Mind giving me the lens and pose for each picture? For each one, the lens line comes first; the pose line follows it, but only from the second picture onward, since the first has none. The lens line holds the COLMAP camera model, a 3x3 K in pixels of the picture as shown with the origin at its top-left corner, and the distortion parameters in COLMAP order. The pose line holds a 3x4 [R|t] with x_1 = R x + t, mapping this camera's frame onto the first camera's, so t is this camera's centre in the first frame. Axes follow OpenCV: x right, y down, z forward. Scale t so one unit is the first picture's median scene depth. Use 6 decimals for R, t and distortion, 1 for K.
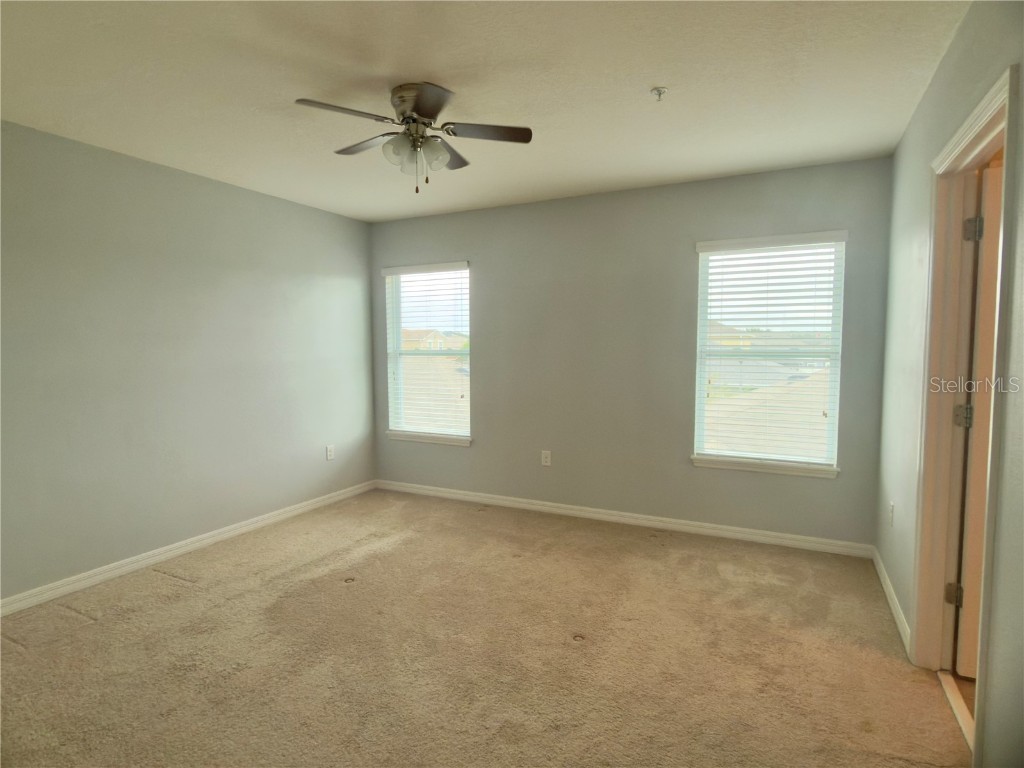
lens RADIAL K [[560.3, 0, 511.9], [0, 560.3, 388.2], [0, 0, 1]] dist [-0.004098, 0.002554]
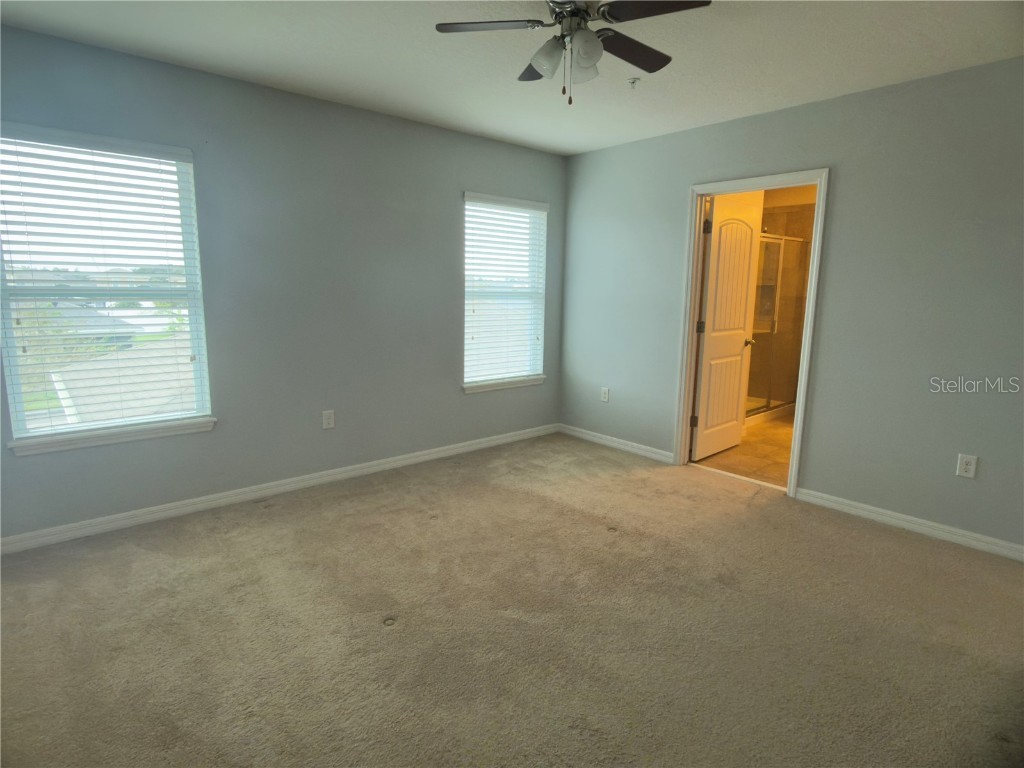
lens RADIAL K [[560.3, 0, 511.0], [0, 560.3, 381.1], [0, 0, 1]] dist [-0.004098, 0.002554]
pose [[0.382192, -0.143884, 0.912813, -0.768354], [0.056815, 0.989594, 0.132199, -0.035661], [-0.922335, 0.001336, 0.386389, 0.545415]]
